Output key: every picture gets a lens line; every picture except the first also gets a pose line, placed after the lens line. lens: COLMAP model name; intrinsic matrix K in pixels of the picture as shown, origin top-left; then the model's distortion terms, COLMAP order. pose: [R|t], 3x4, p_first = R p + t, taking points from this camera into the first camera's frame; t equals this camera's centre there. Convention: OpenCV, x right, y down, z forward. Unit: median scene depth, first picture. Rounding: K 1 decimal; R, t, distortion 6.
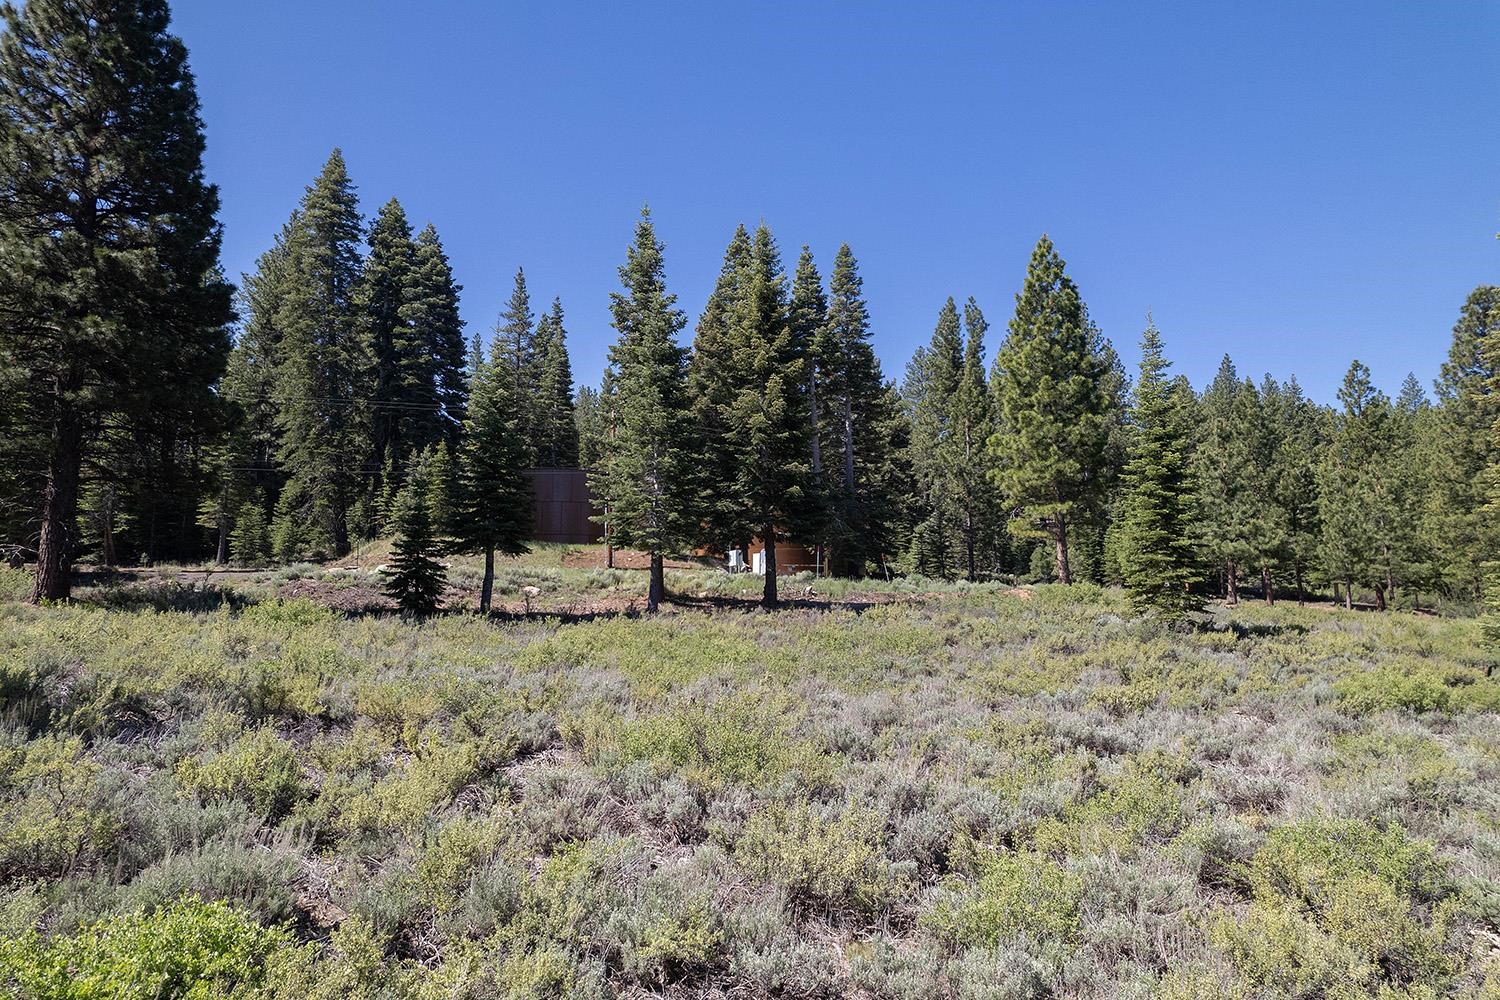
lens RADIAL K [[958.5, 0, 752.0], [0, 958.5, 504.5], [0, 0, 1]] dist [-0.068553, 0.060709]
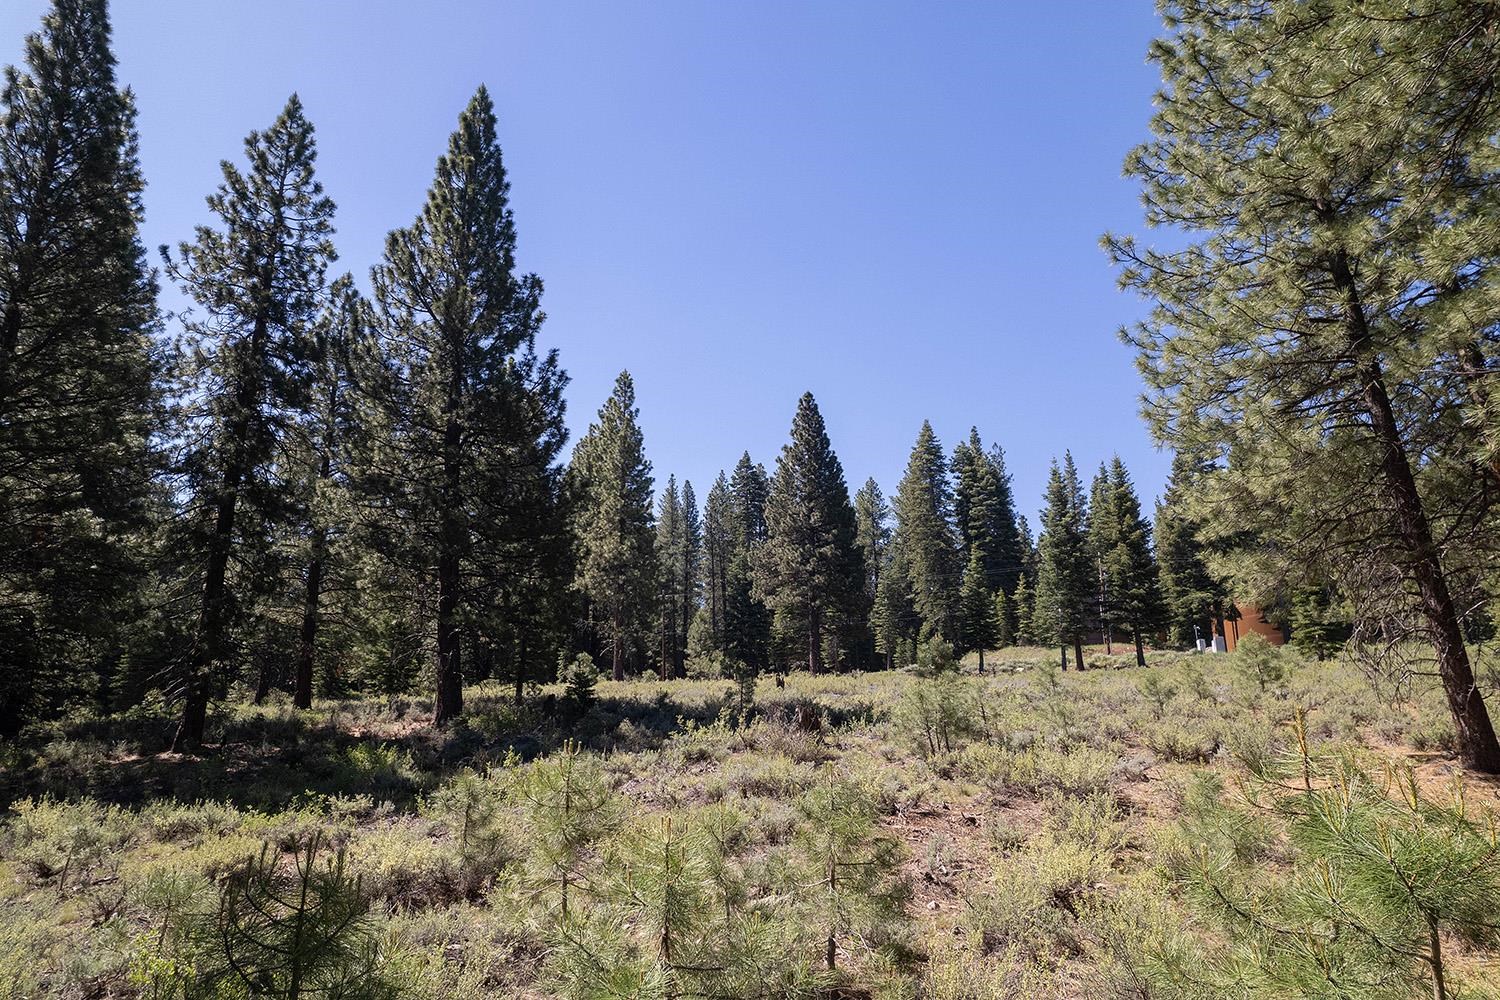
lens RADIAL K [[958.5, 0, 751.2], [0, 958.5, 499.8], [0, 0, 1]] dist [-0.068553, 0.060709]
pose [[0.761557, -0.176759, -0.623528, 0.380377], [0.093815, 0.982022, -0.163802, 0.010606], [0.641272, 0.066248, 0.764449, -0.519111]]
